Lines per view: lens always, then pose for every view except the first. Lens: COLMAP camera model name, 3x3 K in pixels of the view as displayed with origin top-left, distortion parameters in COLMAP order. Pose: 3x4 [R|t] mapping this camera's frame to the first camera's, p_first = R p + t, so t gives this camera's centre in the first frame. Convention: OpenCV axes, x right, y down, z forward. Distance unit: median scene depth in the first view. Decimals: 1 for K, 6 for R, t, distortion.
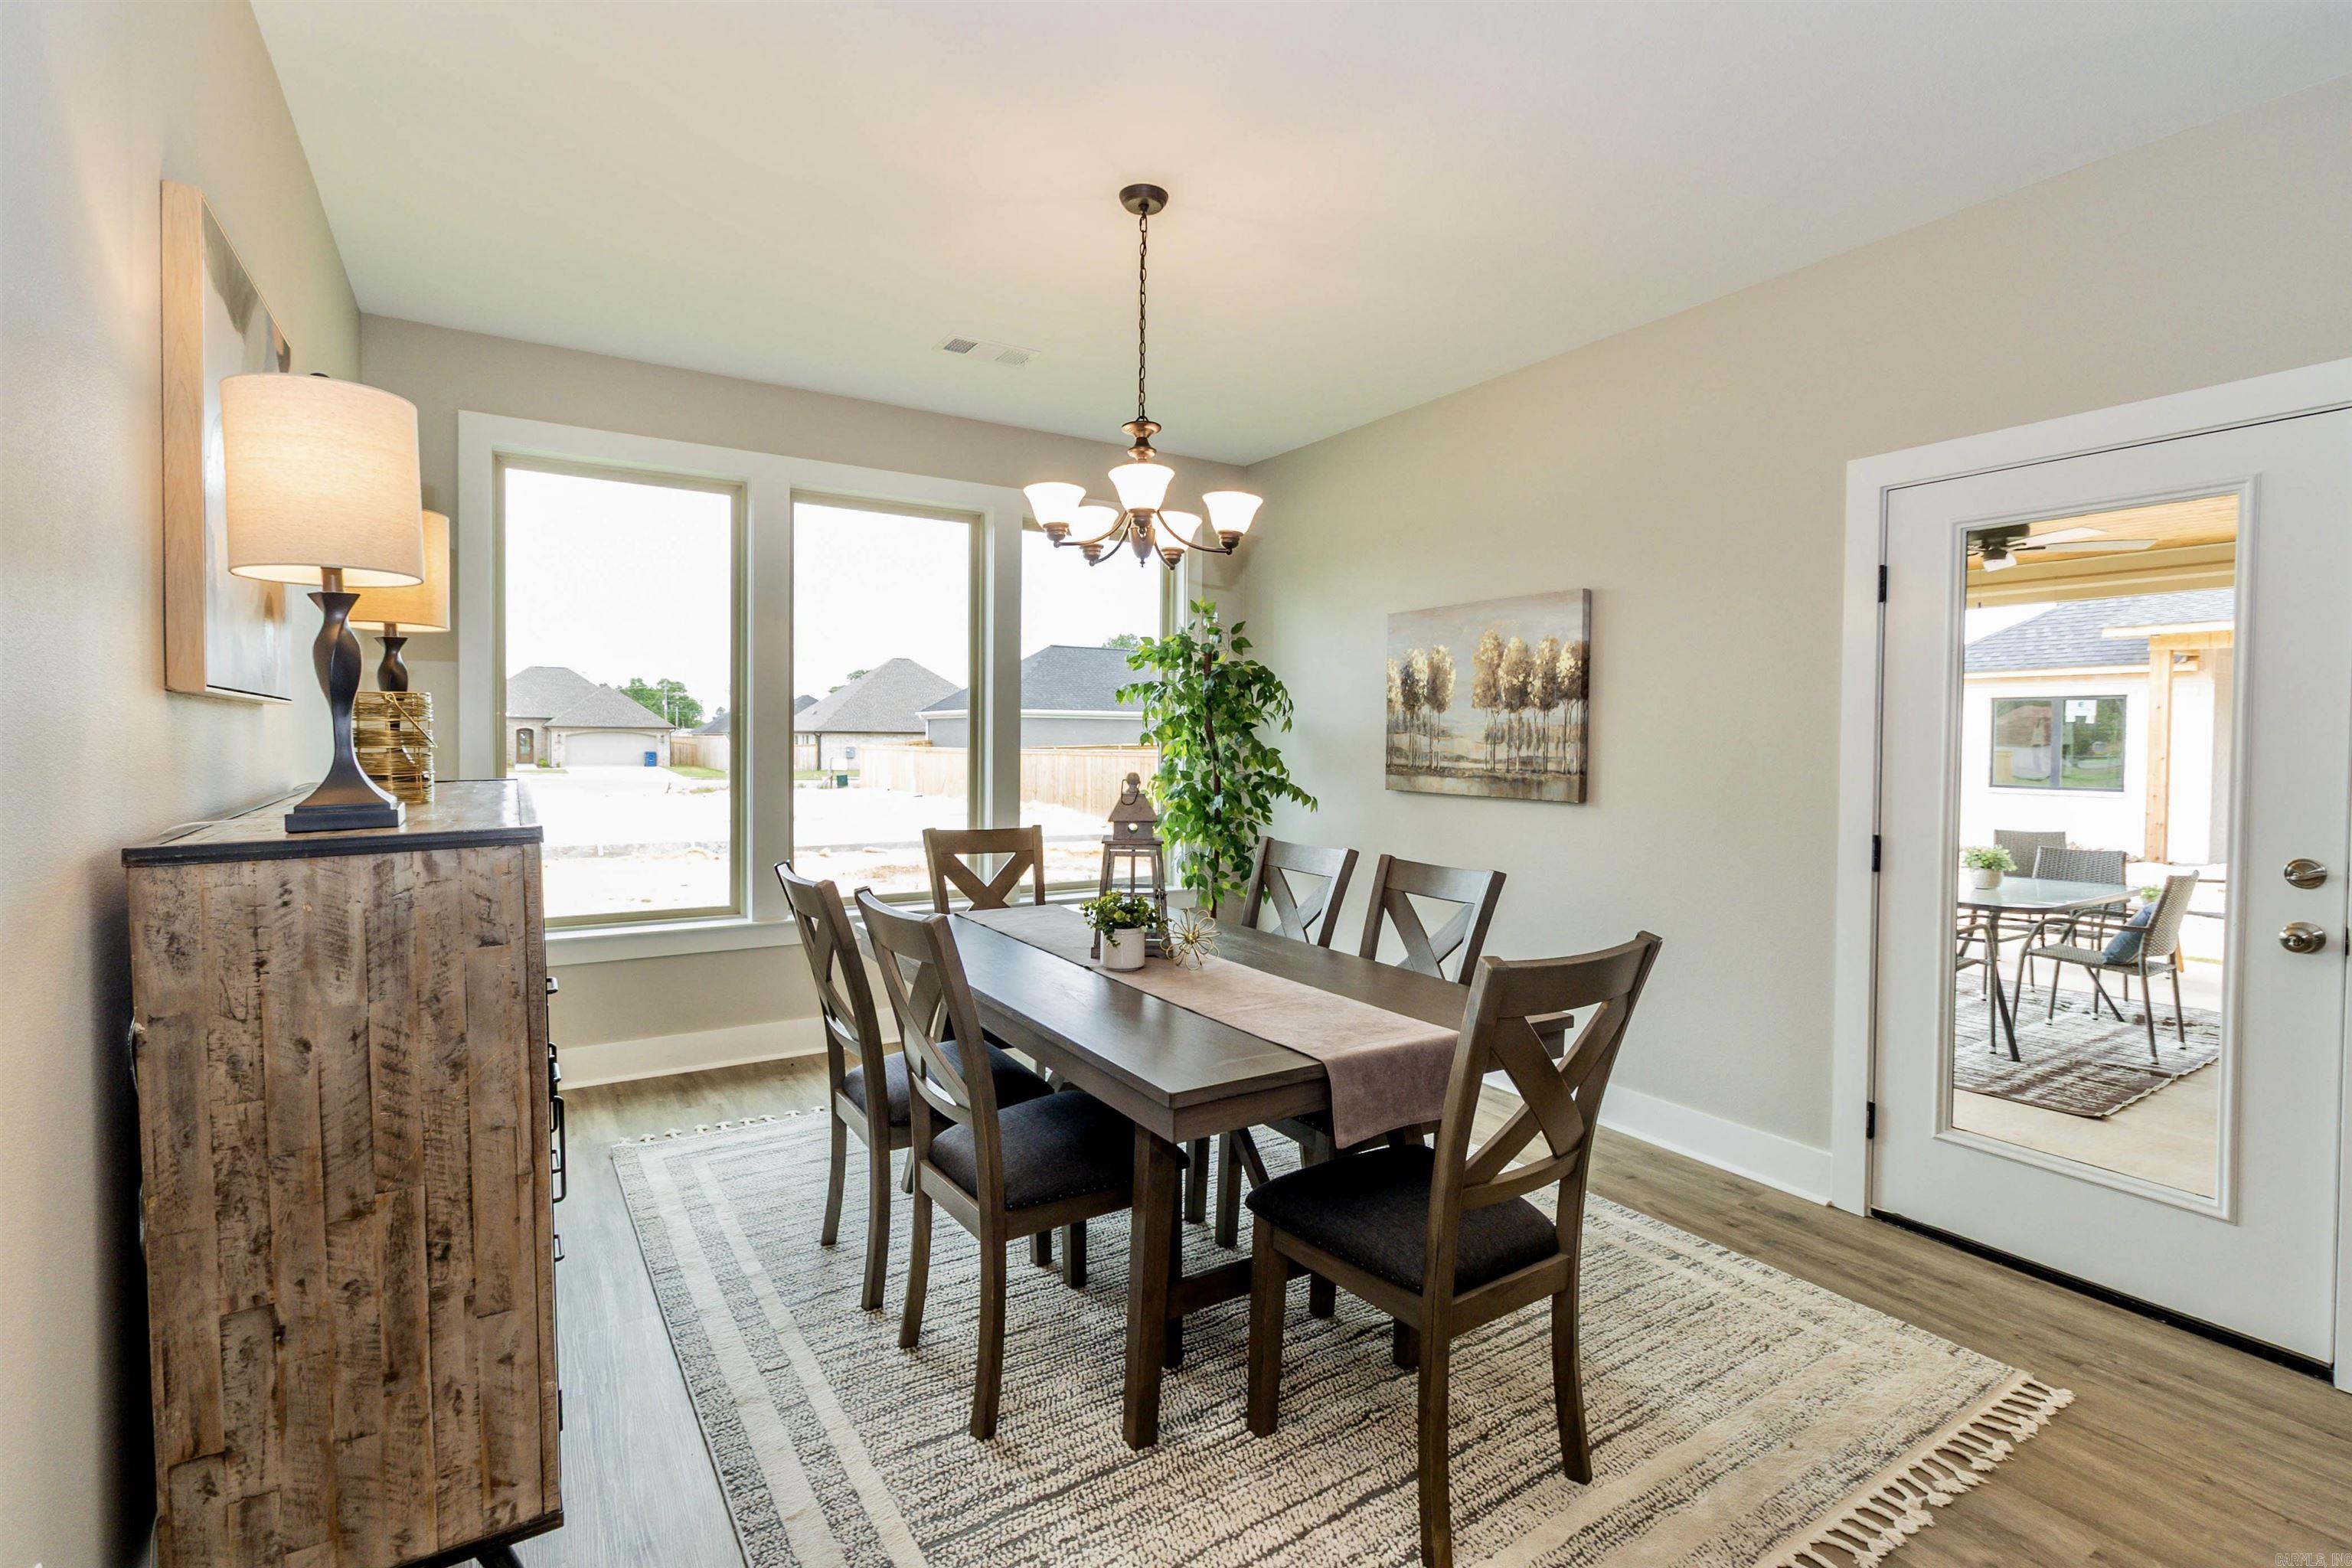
lens RADIAL K [[1090.0, 0, 1176.1], [0, 1090.0, 792.3], [0, 0, 1]] dist [0.024329, -0.000215]
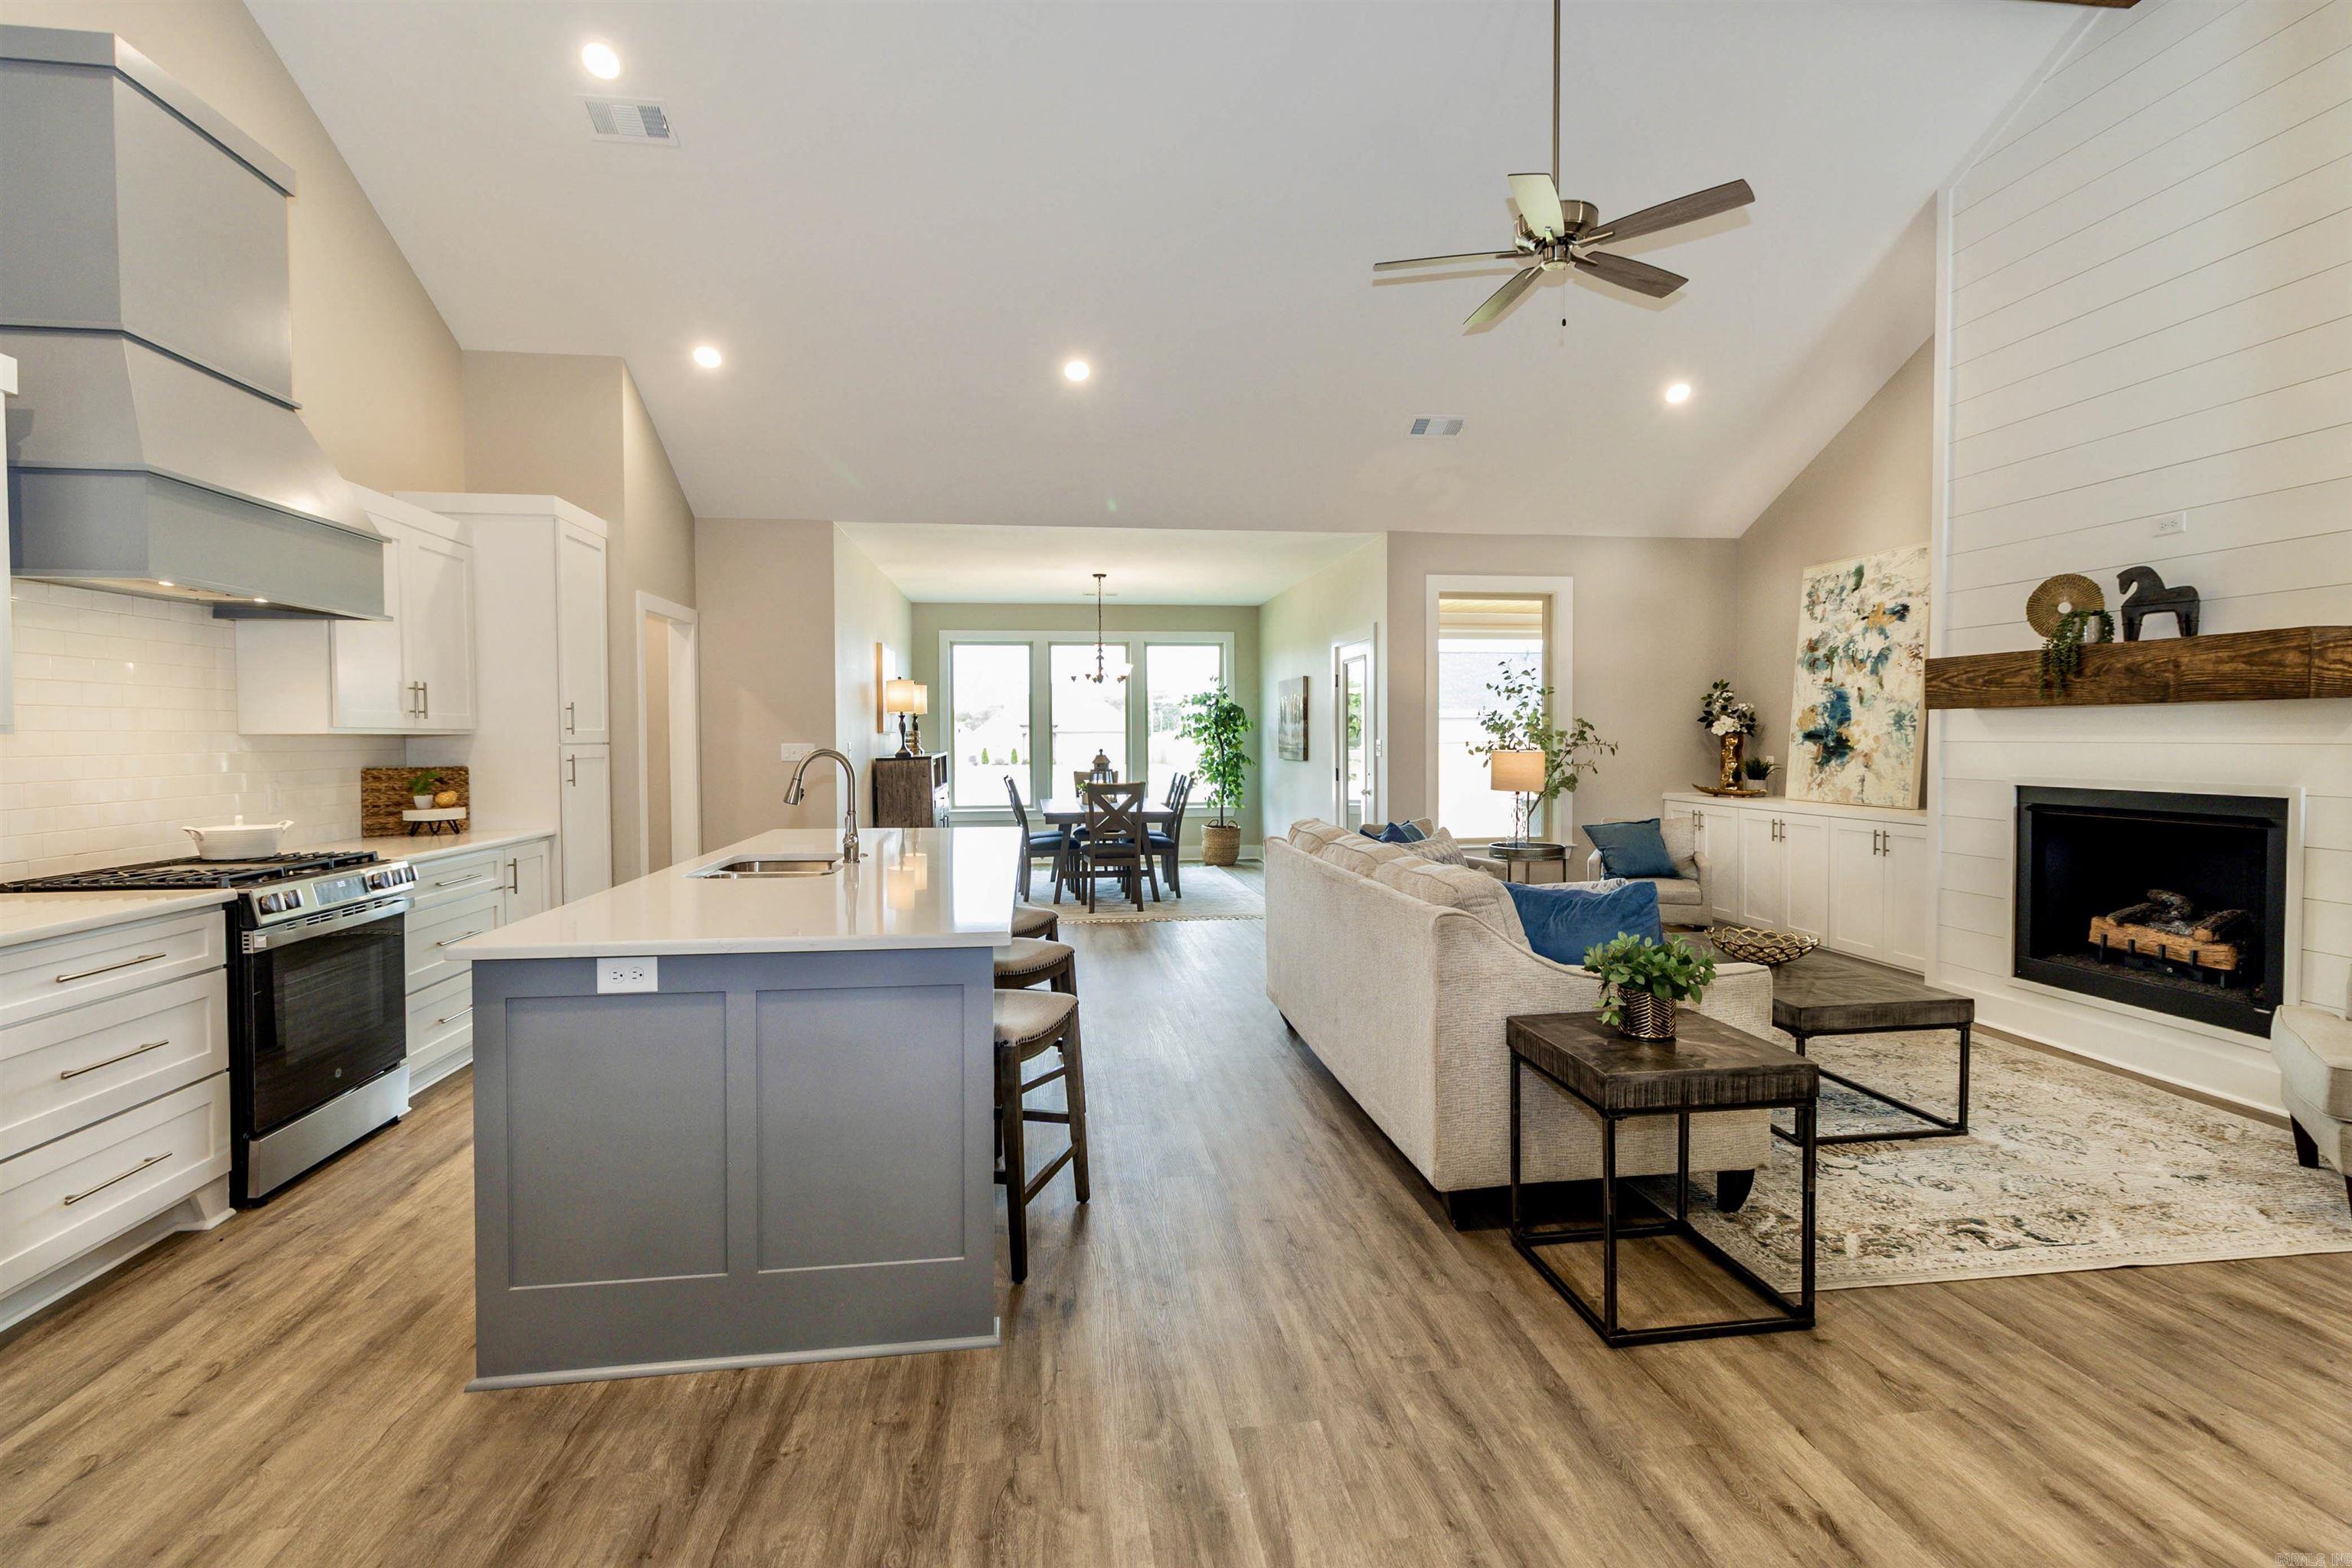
lens RADIAL K [[1090.0, 0, 1189.7], [0, 1090.0, 772.4], [0, 0, 1]] dist [0.024329, -0.000215]
pose [[0.928288, -0.016351, -0.371502, 1.406493], [0.009206, 0.999737, -0.020999, 0.115982], [0.371747, 0.016074, 0.928195, -1.906879]]
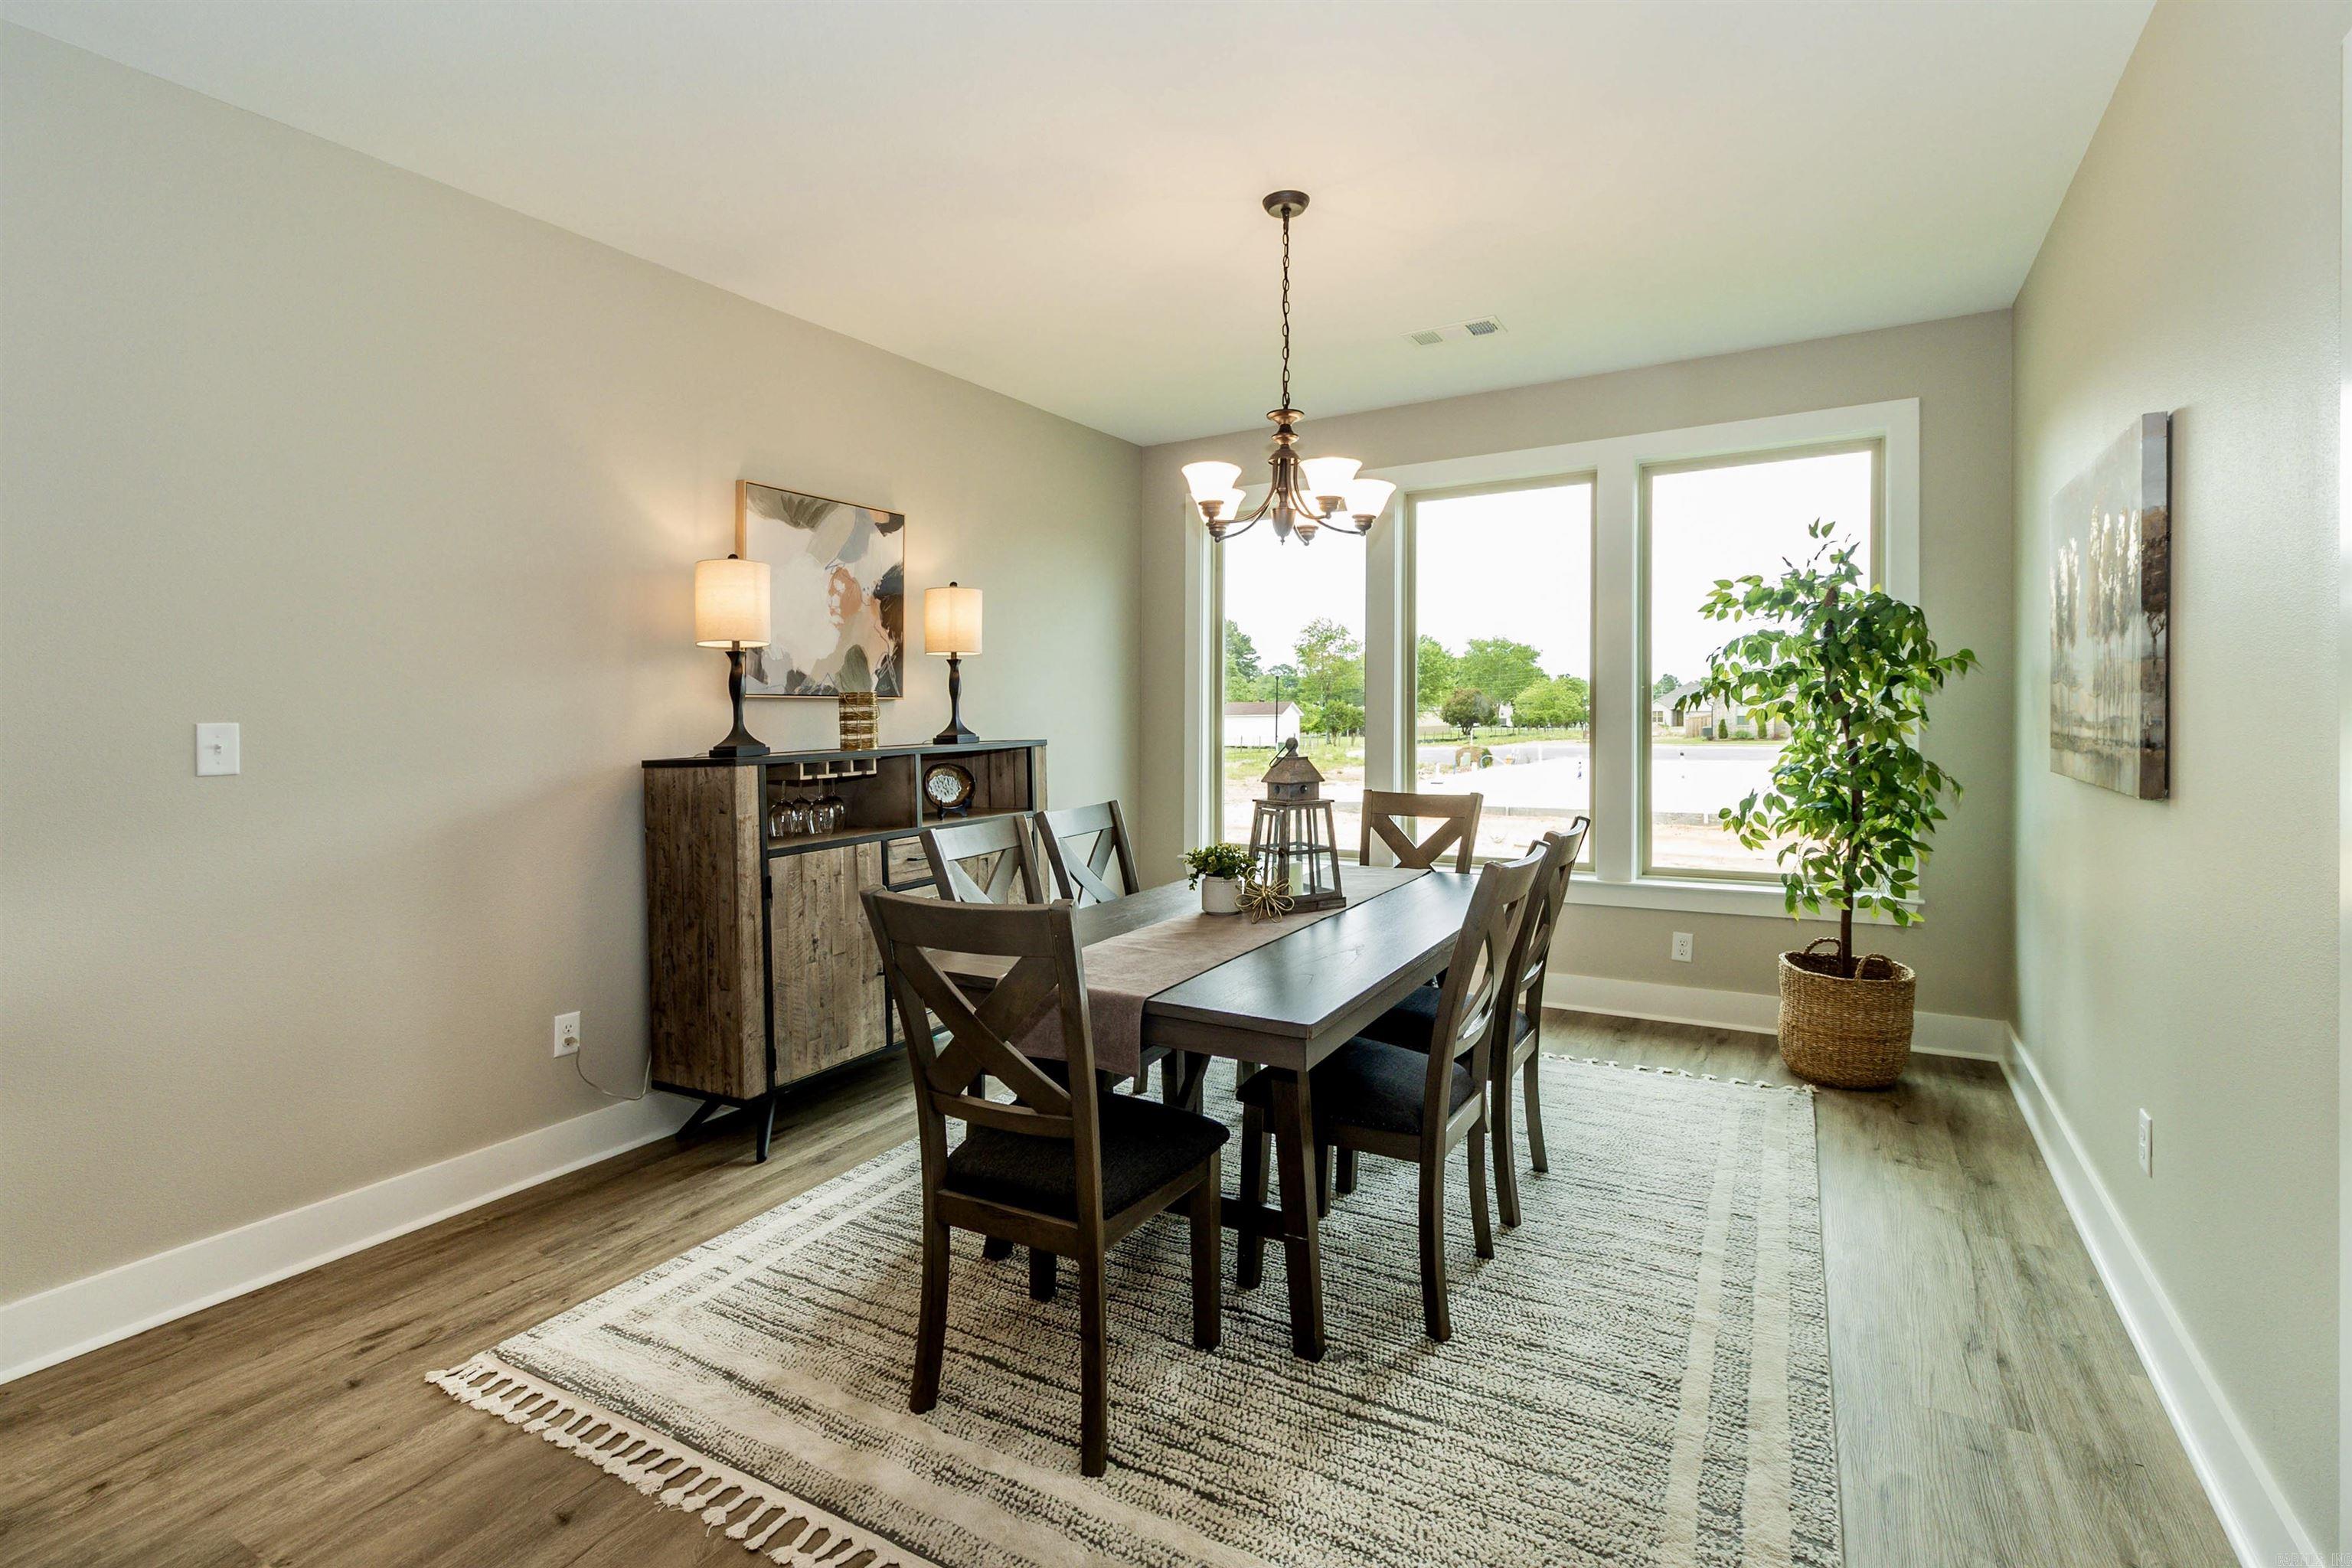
lens RADIAL K [[1090.0, 0, 1102.1], [0, 1090.0, 742.1], [0, 0, 1]] dist [0.024329, -0.000215]
pose [[0.463505, 0.001109, -0.886093, 0.831383], [-0.029432, 0.999467, -0.014145, 0.005917], [0.885605, 0.032636, 0.463291, 0.352781]]
